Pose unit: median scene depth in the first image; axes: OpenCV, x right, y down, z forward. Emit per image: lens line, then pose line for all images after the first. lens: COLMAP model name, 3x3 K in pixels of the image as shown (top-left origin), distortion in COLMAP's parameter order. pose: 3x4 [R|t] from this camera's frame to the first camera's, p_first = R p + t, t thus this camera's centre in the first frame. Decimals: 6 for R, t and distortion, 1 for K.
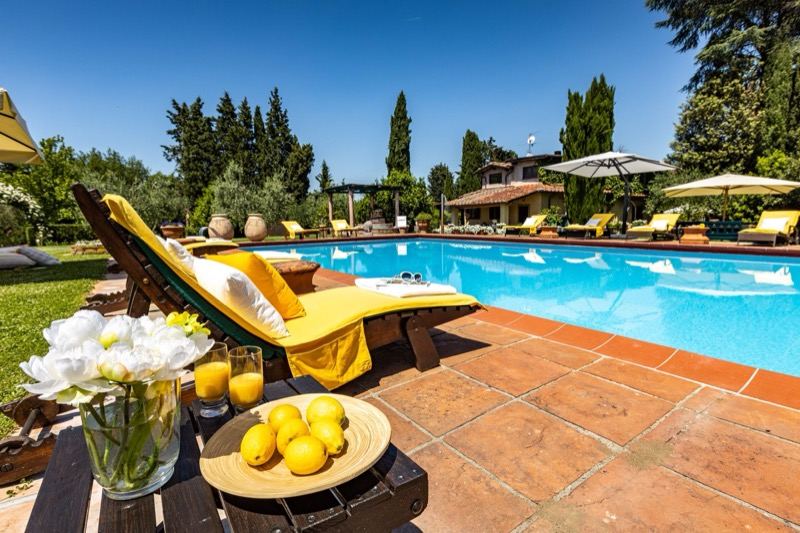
lens RADIAL K [[391.1, 0, 401.7], [0, 391.1, 272.6], [0, 0, 1]] dist [-0.001823, 0.000249]
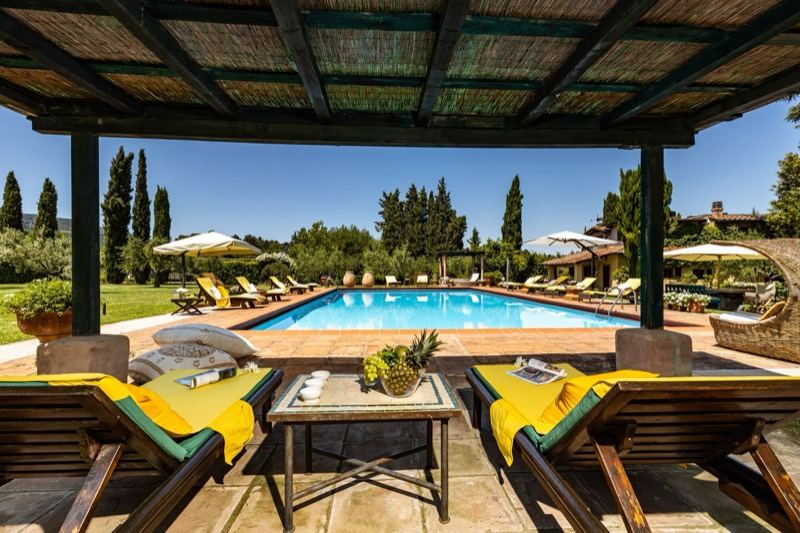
lens RADIAL K [[357.8, 0, 402.9], [0, 357.8, 270.3], [0, 0, 1]] dist [0.004329, 0.000961]
pose [[0.859674, 0.014544, -0.510637, 0.343413], [-0.083873, 0.990048, -0.113004, 0.006573], [0.503911, 0.139976, 0.852338, -0.163838]]
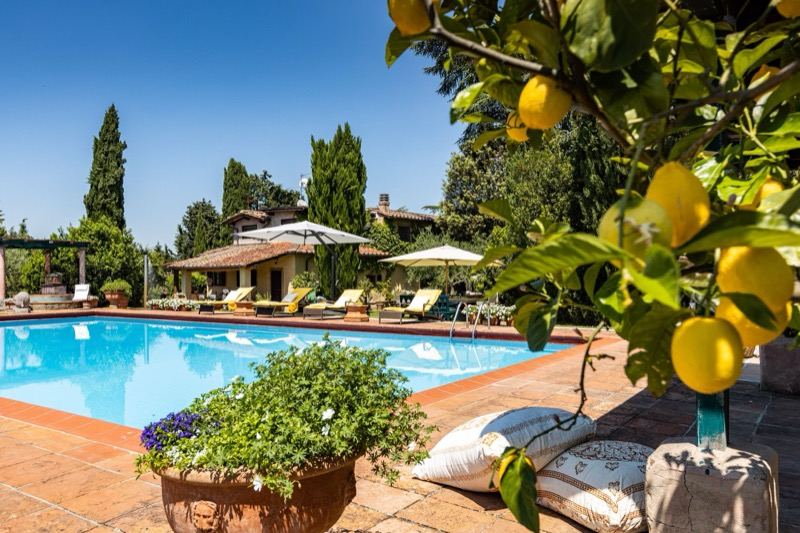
lens RADIAL K [[614.9, 0, 400.0], [0, 614.9, 266.5], [0, 0, 1]] dist [0.009654, 0.002165]
pose [[0.934836, 0.016521, 0.354694, 0.115195], [0.038924, 0.988129, -0.148613, 0.009774], [-0.352939, 0.152735, 0.923096, -0.196461]]
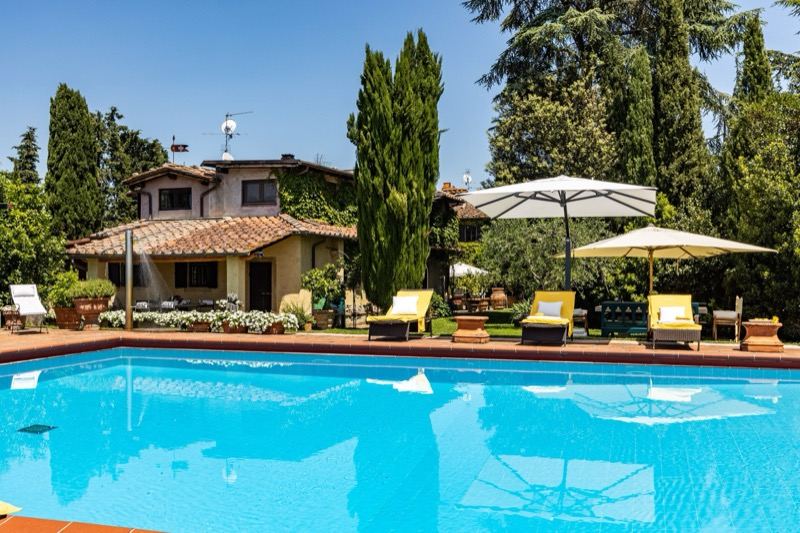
lens RADIAL K [[780.8, 0, 402.5], [0, 780.8, 277.2], [0, 0, 1]] dist [0.006096, -0.003633]
pose [[0.784166, 0.012504, 0.620425, -0.143561], [0.070592, 0.991509, -0.109205, -0.036849], [-0.616522, 0.129432, 0.776626, 0.166455]]
